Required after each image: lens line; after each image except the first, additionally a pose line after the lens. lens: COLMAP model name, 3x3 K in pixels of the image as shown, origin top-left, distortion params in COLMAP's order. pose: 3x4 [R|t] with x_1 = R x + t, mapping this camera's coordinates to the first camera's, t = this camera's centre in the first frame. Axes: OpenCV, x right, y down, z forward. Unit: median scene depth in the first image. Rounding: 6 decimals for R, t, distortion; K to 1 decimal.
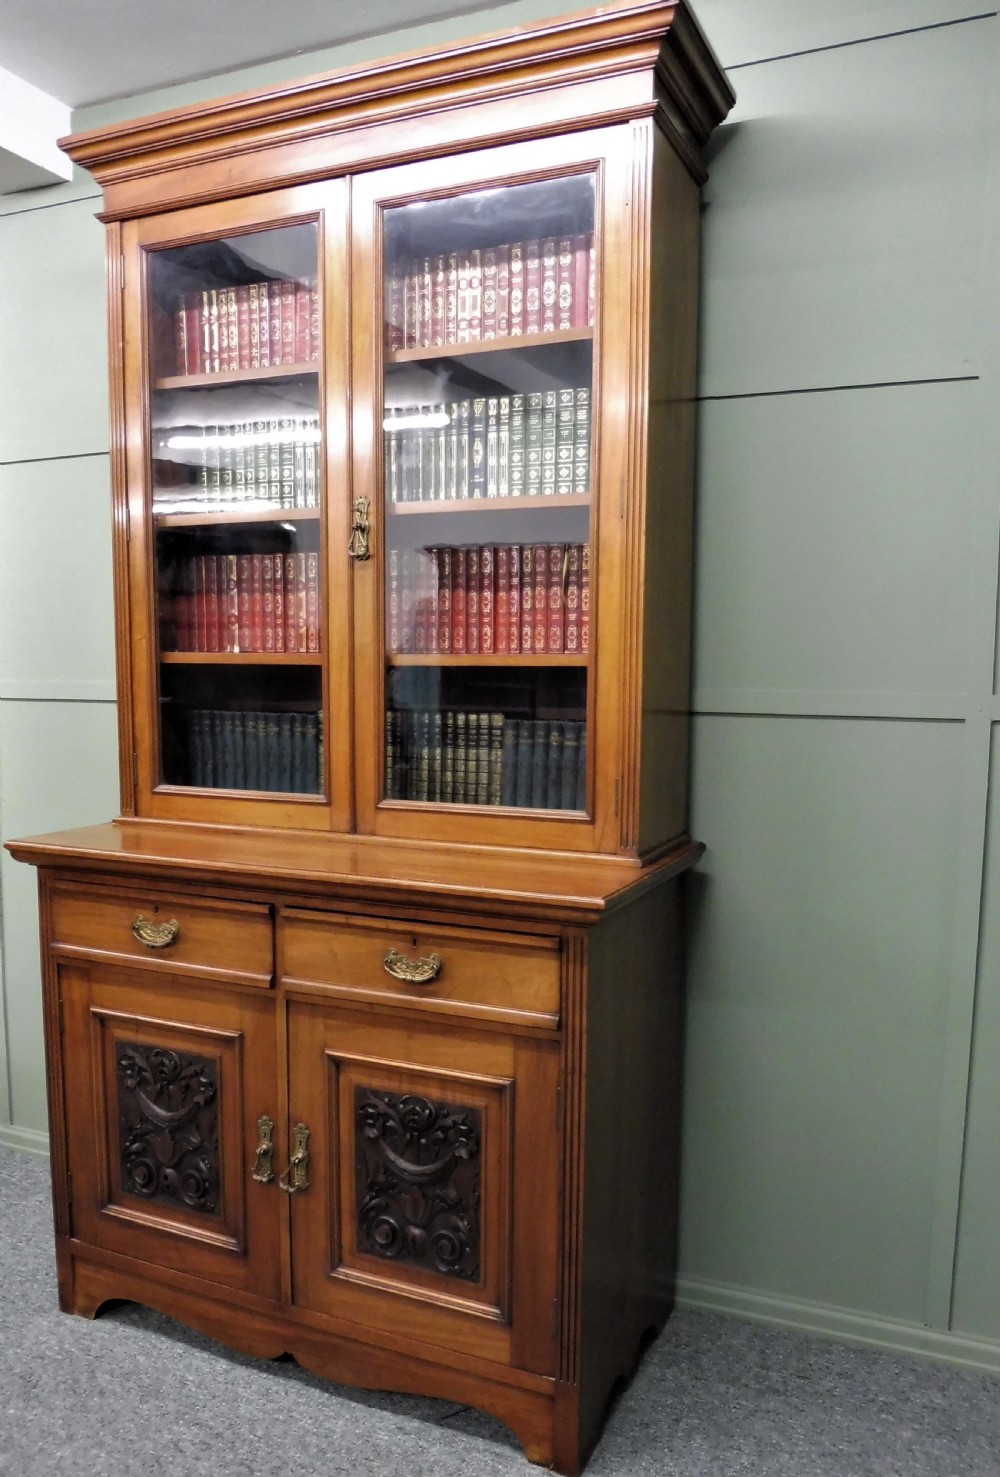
lens RADIAL K [[1147.2, 0, 511.7], [0, 1147.2, 785.6], [0, 0, 1]] dist [-0.043671, -0.022849]
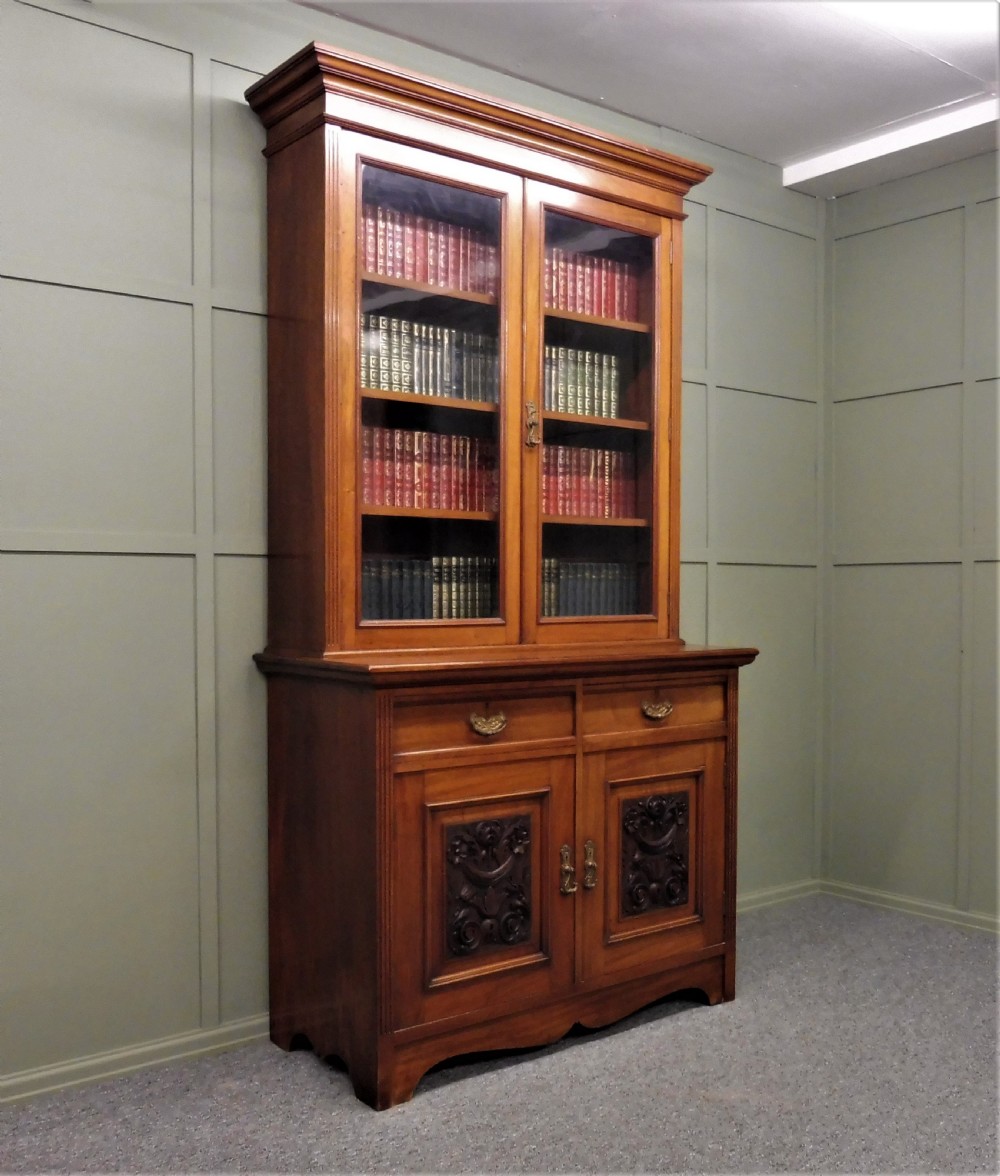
lens RADIAL K [[1213.7, 0, 575.3], [0, 1213.7, 624.0], [0, 0, 1]] dist [-0.027385, 0.000000]
pose [[0.437220, -0.034253, 0.898702, -1.425467], [0.097421, 0.995198, -0.009464, 0.038686], [-0.894063, 0.091690, 0.438457, 0.308536]]
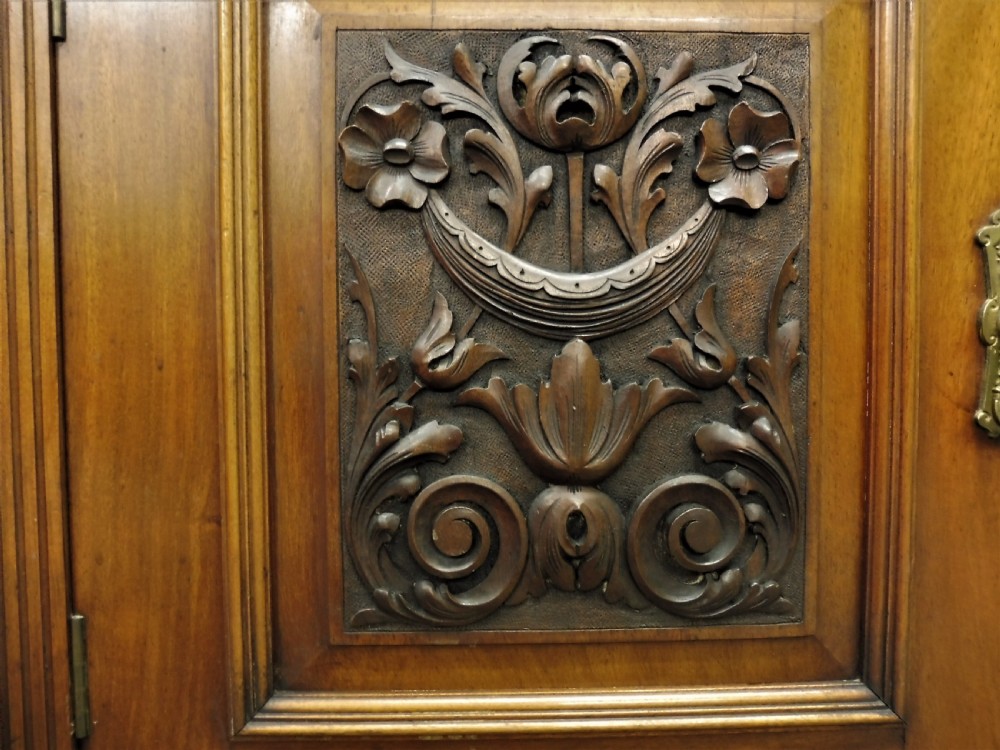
lens RADIAL K [[734.3, 0, 508.4], [0, 734.3, 383.6], [0, 0, 1]] dist [-0.047183, 0.019143]
pose [[0.900707, -0.036796, 0.432866, -0.389315], [0.058776, 0.997567, -0.037501, 0.315199], [-0.430433, 0.059219, 0.900678, 0.842792]]
